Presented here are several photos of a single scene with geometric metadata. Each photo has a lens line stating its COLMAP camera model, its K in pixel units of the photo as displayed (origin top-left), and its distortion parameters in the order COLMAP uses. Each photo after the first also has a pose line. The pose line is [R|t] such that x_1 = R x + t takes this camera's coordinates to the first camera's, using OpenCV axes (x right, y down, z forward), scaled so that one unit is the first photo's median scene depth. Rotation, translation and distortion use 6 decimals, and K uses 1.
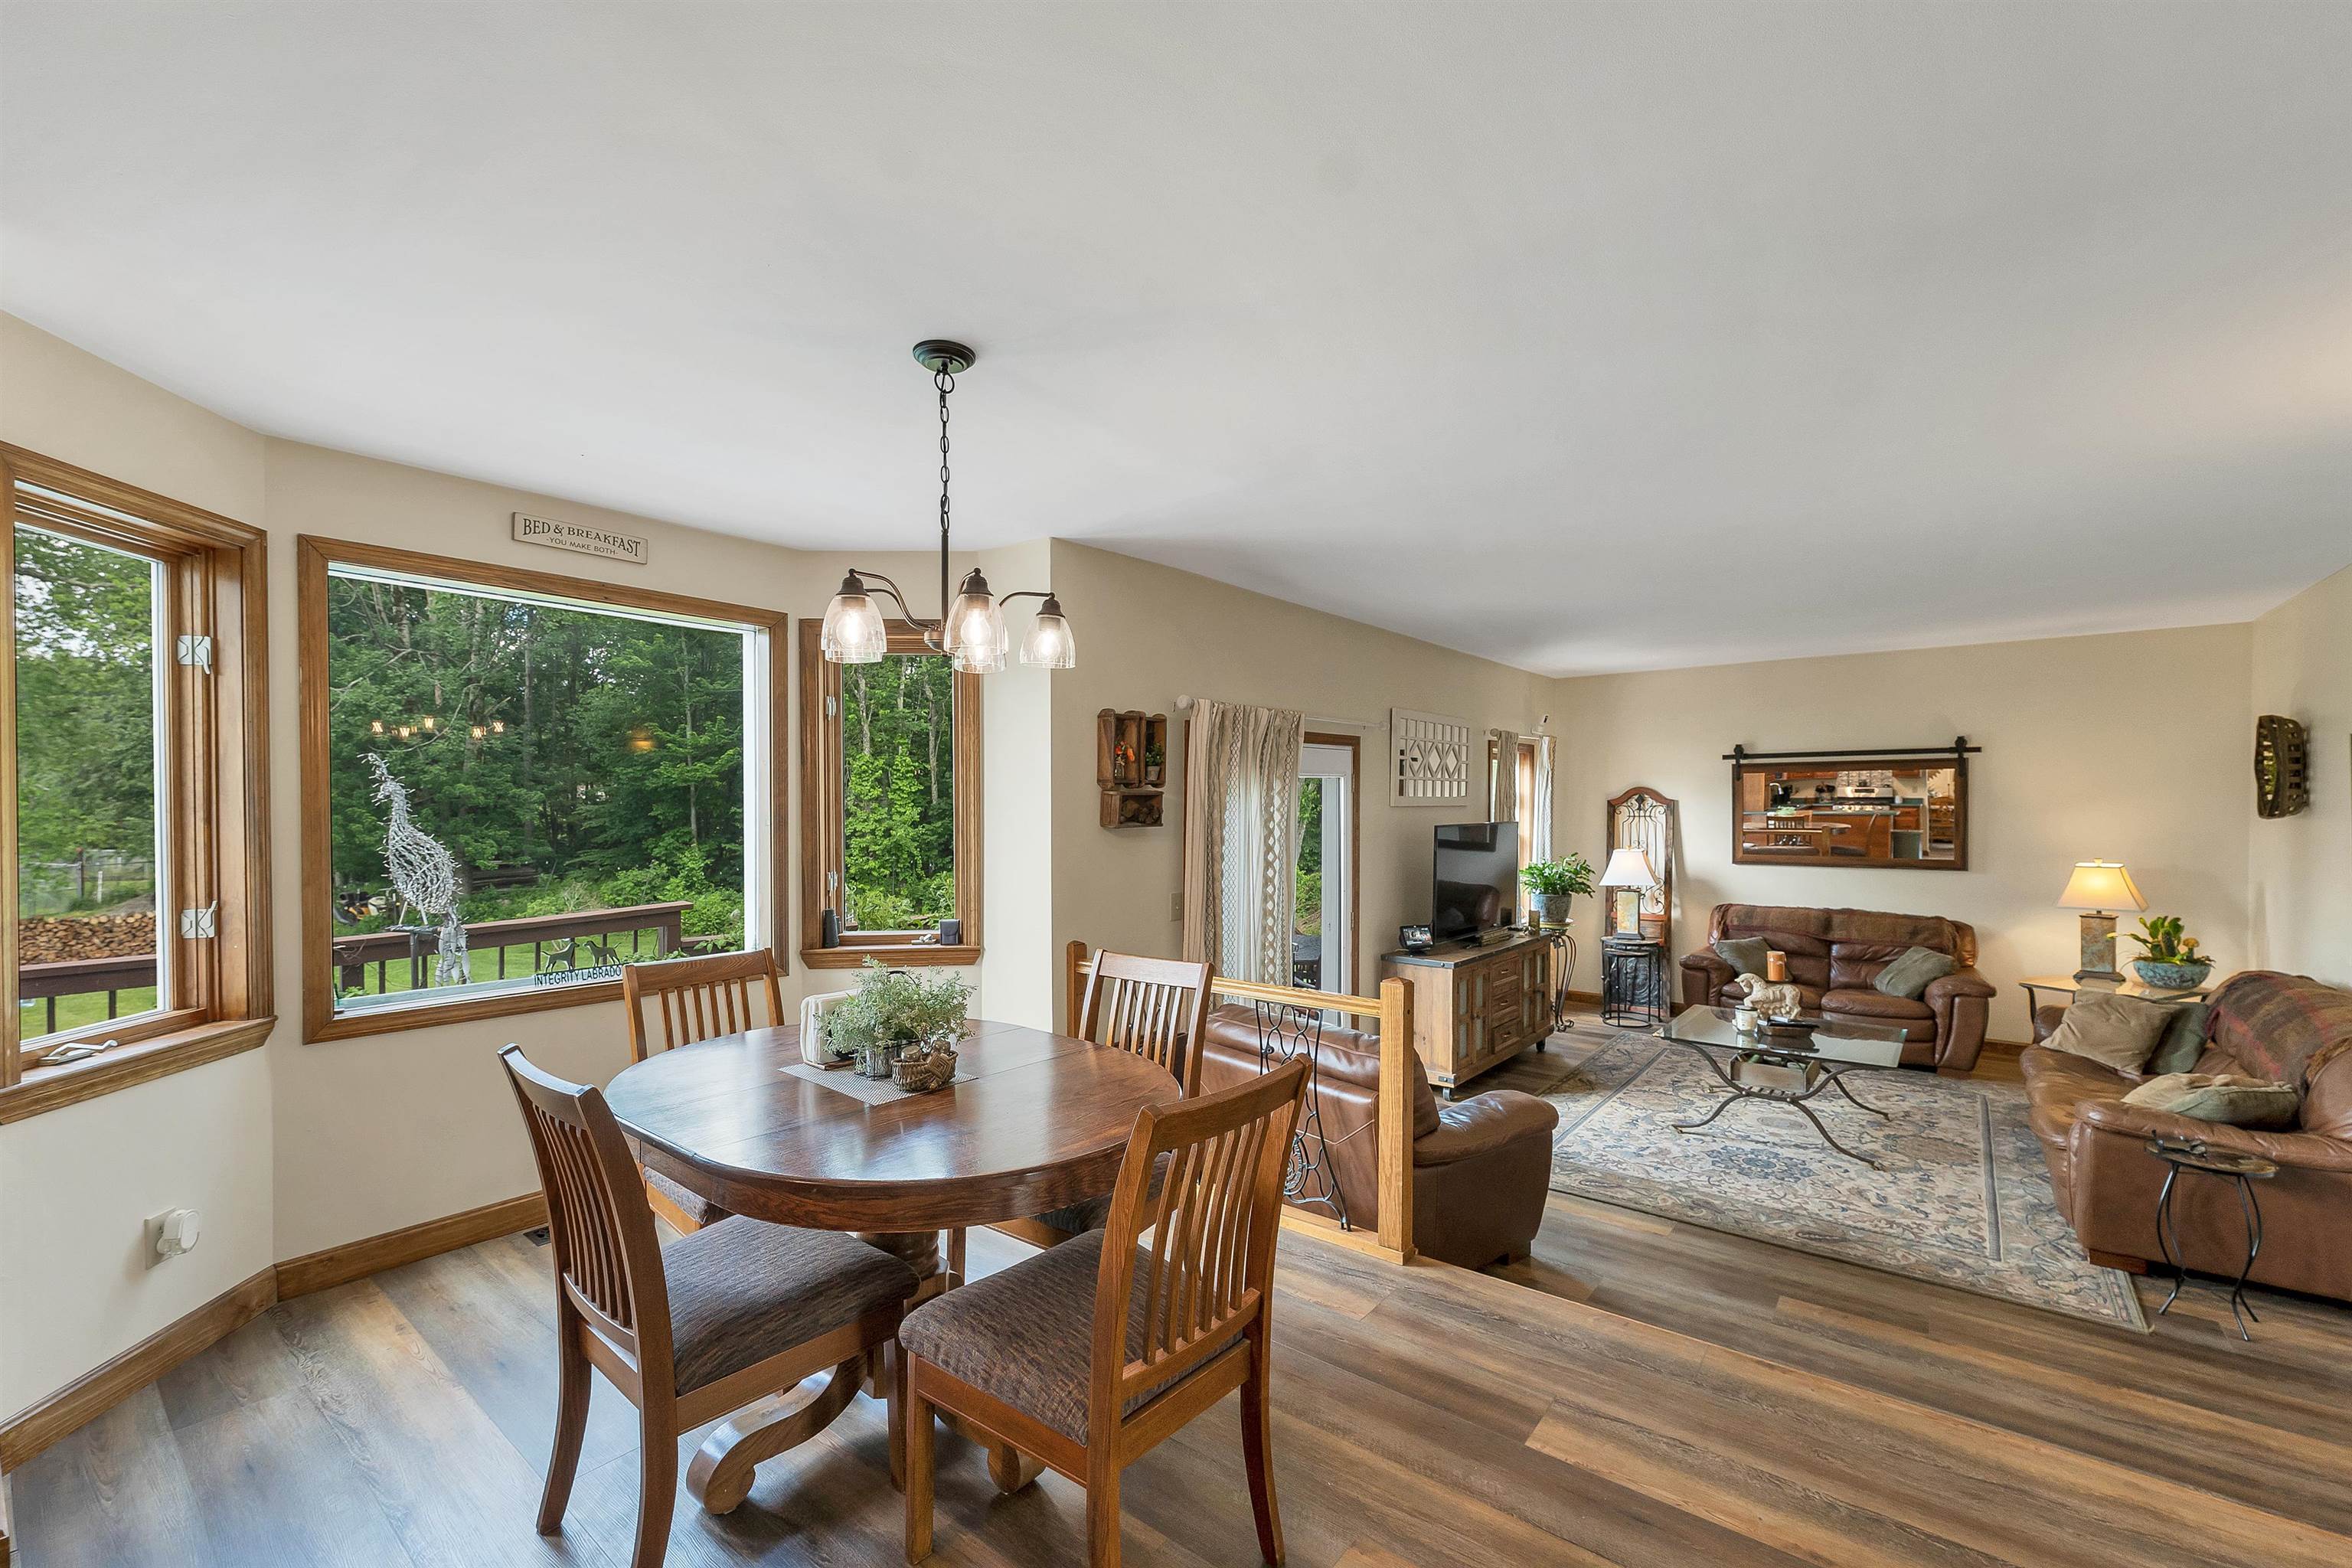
lens RADIAL K [[973.5, 0, 1178.0], [0, 973.5, 810.6], [0, 0, 1]] dist [0.000761, -0.000107]
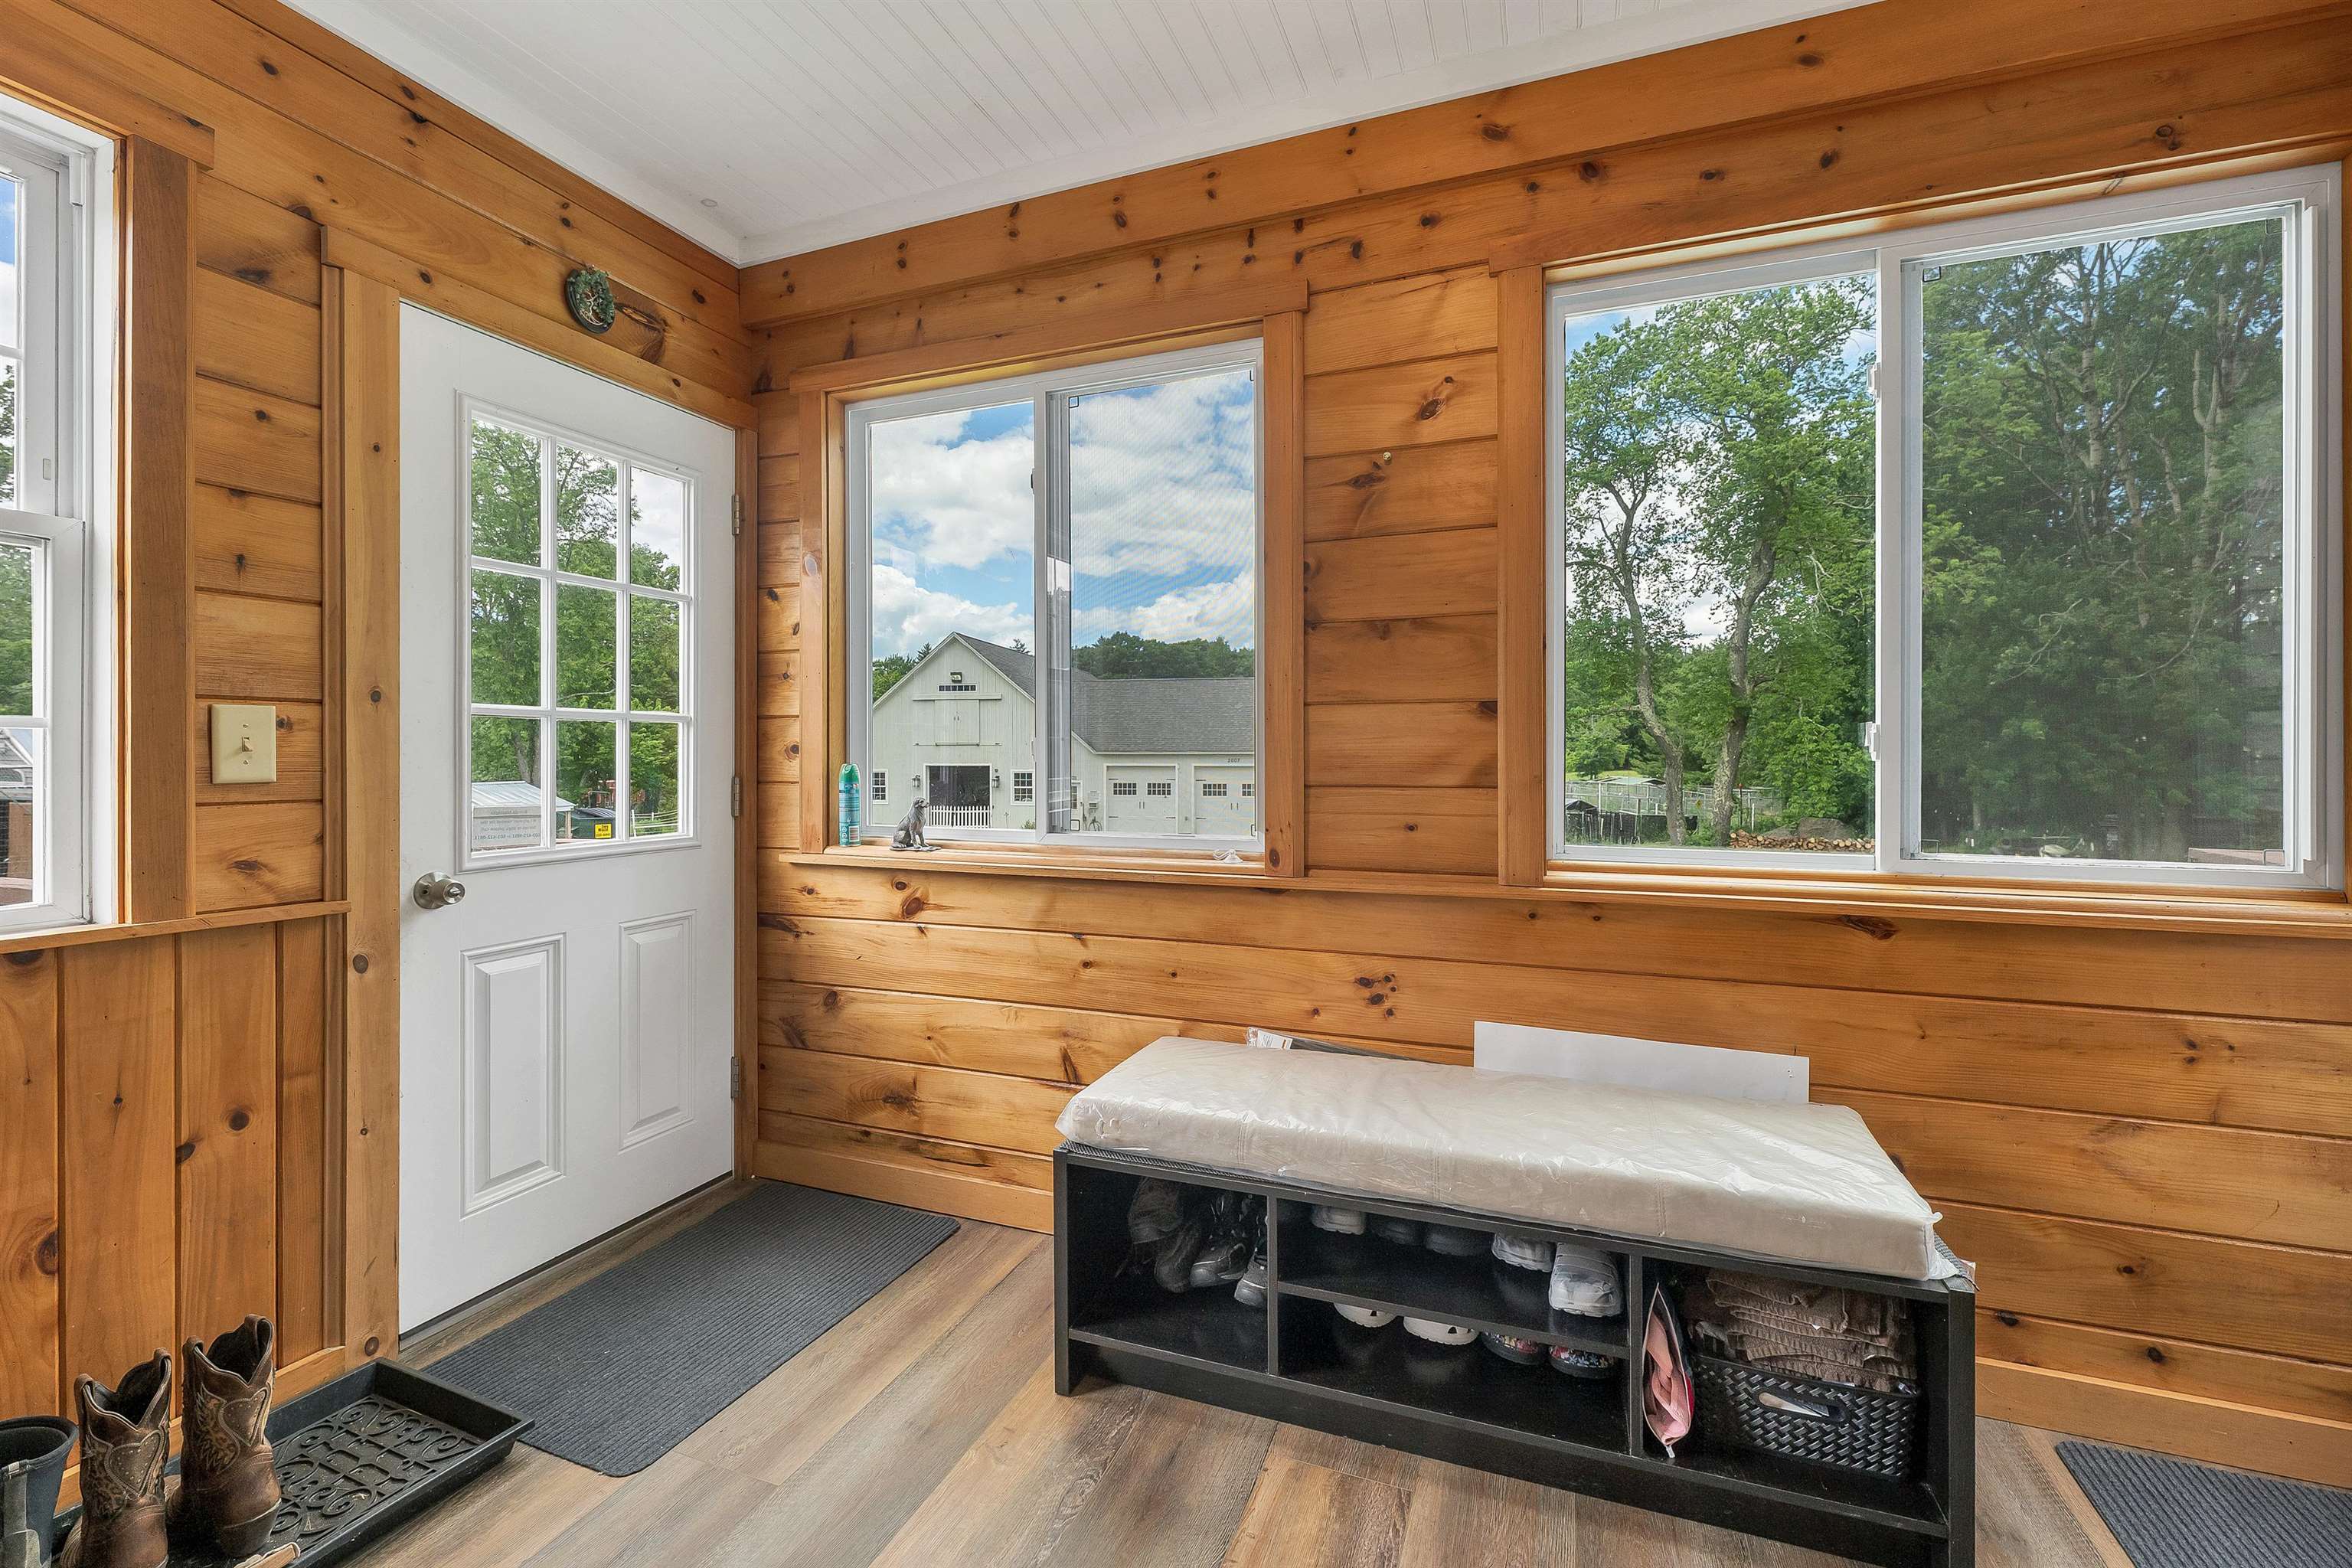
lens RADIAL K [[999.4, 0, 1173.1], [0, 999.4, 745.6], [0, 0, 1]] dist [0.000283, 0.000053]
pose [[0.294381, -0.008618, -0.955649, -0.925130], [-0.010219, 0.999874, -0.012165, 0.080963], [0.955634, 0.013347, 0.294255, -0.299939]]
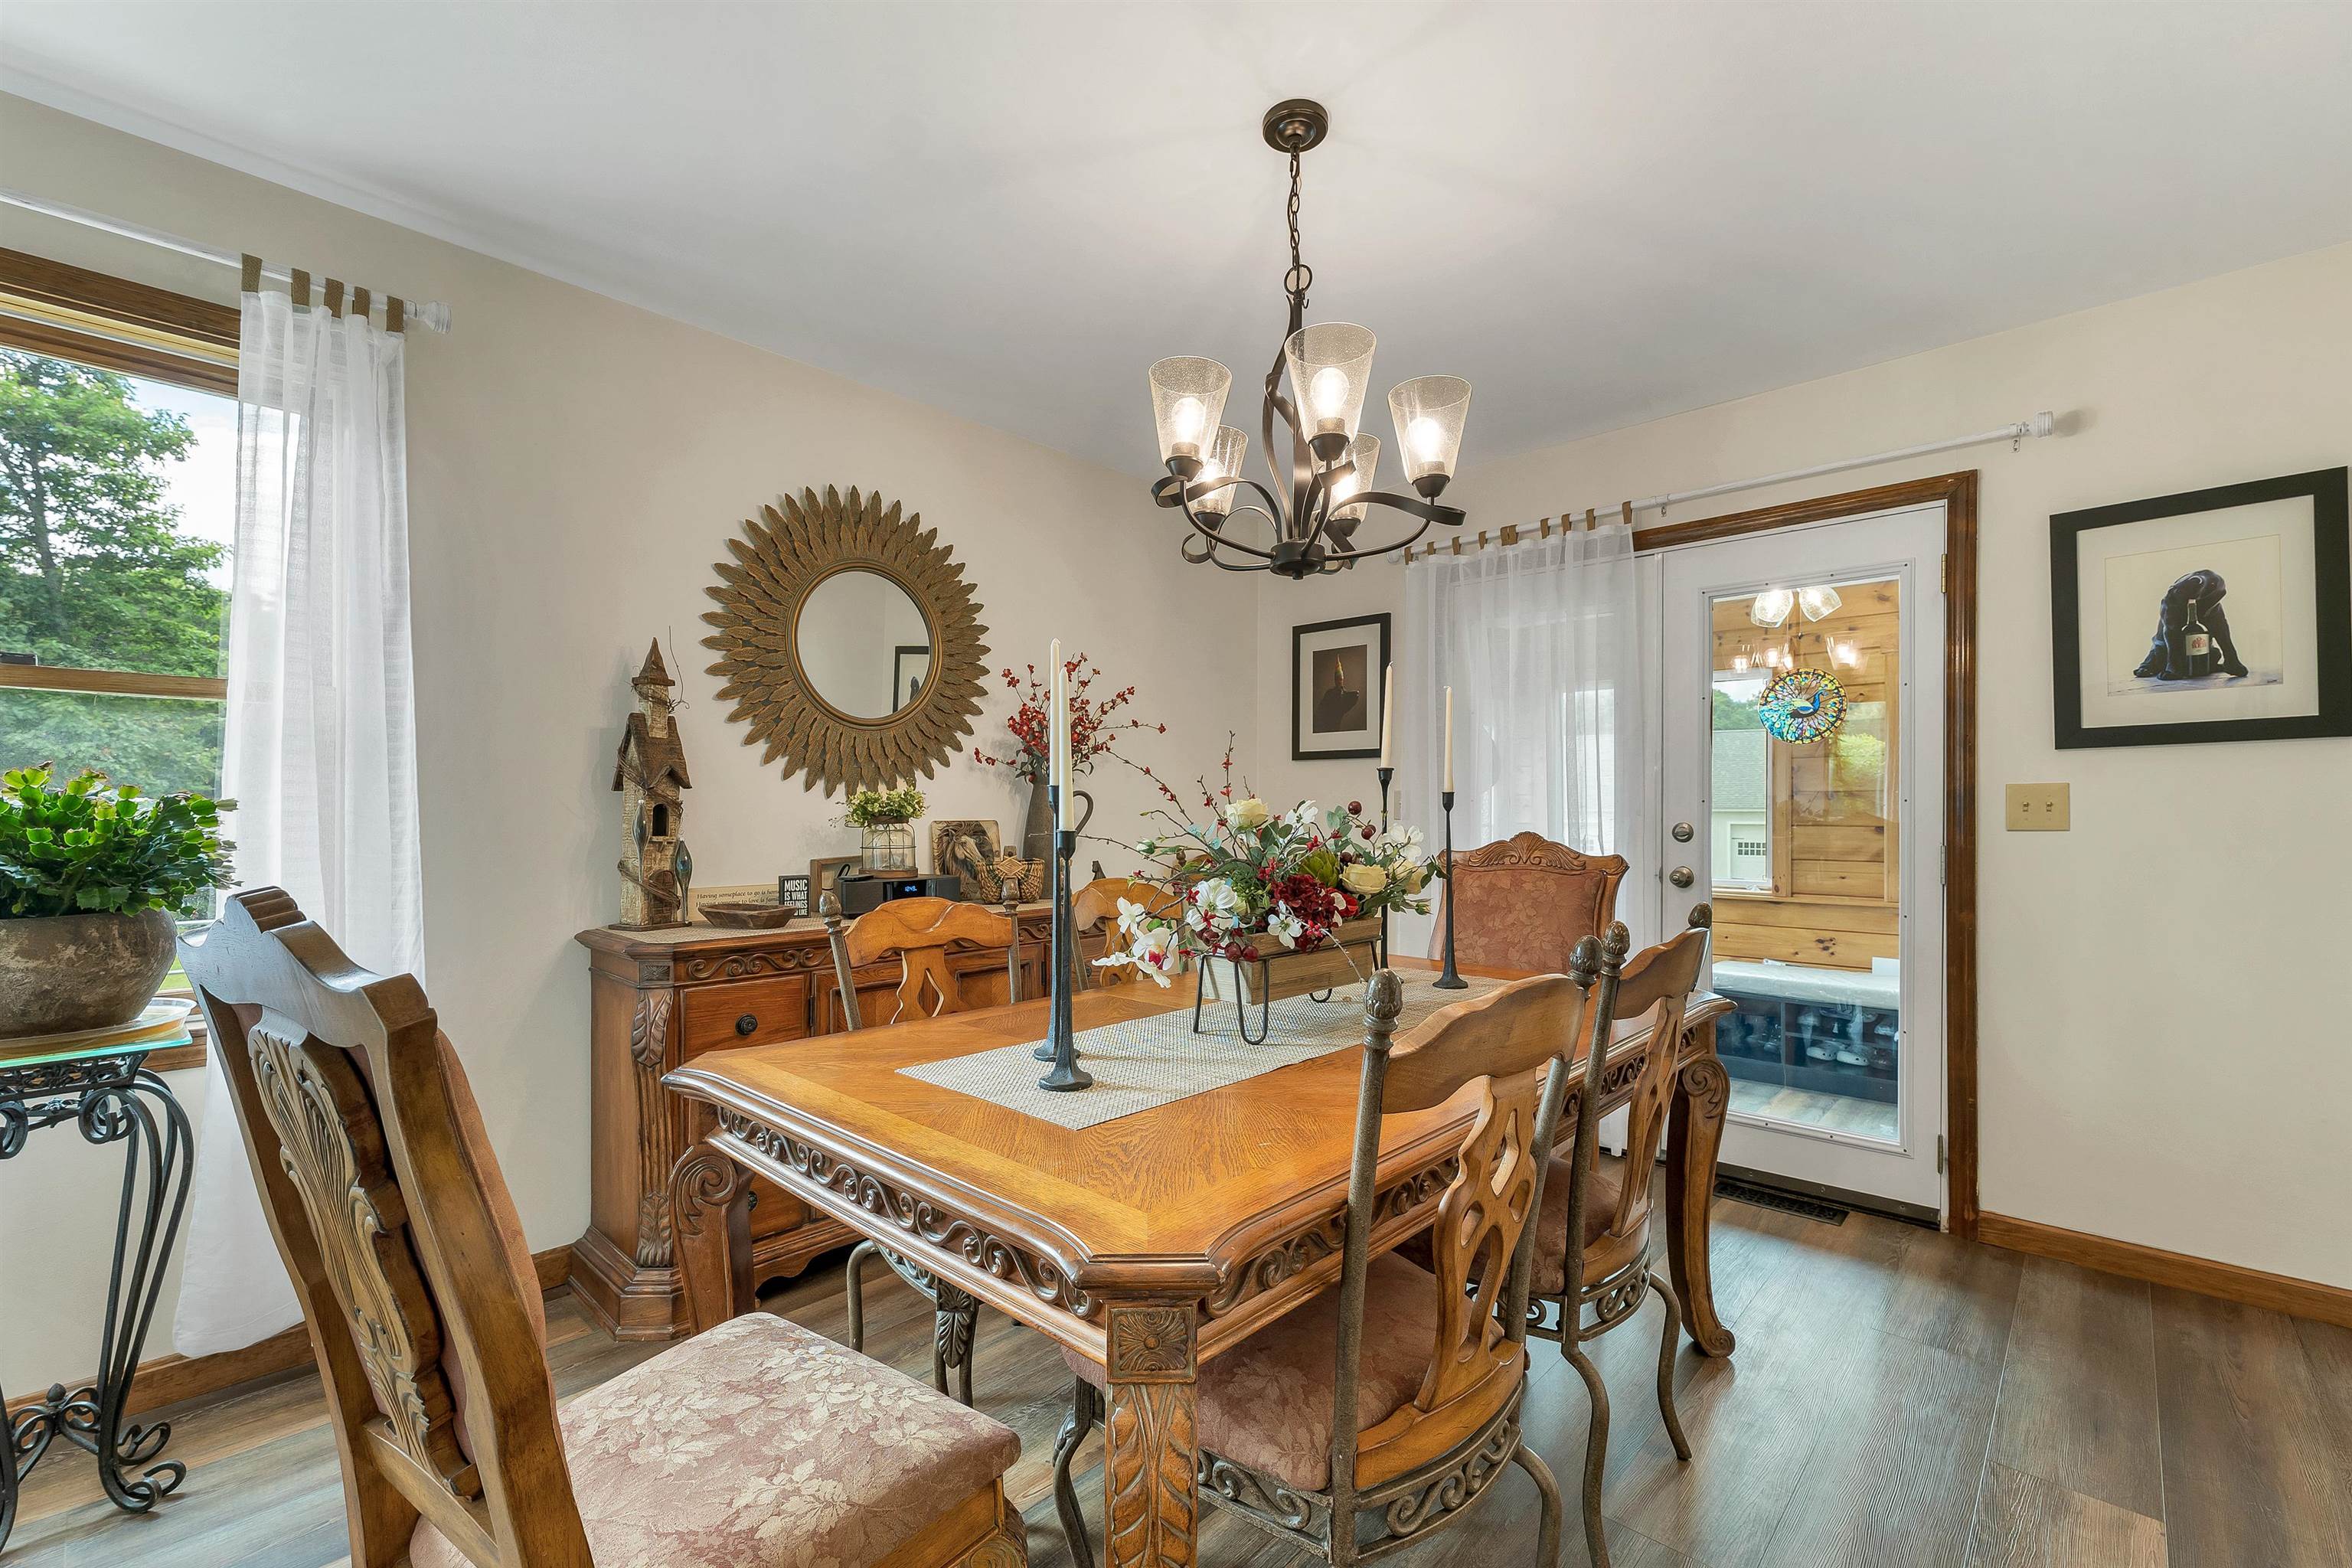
lens RADIAL K [[1000.0, 0, 1185.9], [0, 1000.0, 807.5], [0, 0, 1]] dist [-0.002198, 0.000147]
pose [[-0.075921, 0.003521, -0.997108, -0.342574], [-0.011769, 0.999921, 0.004427, 0.047394], [0.997044, 0.012072, -0.075874, -0.611807]]
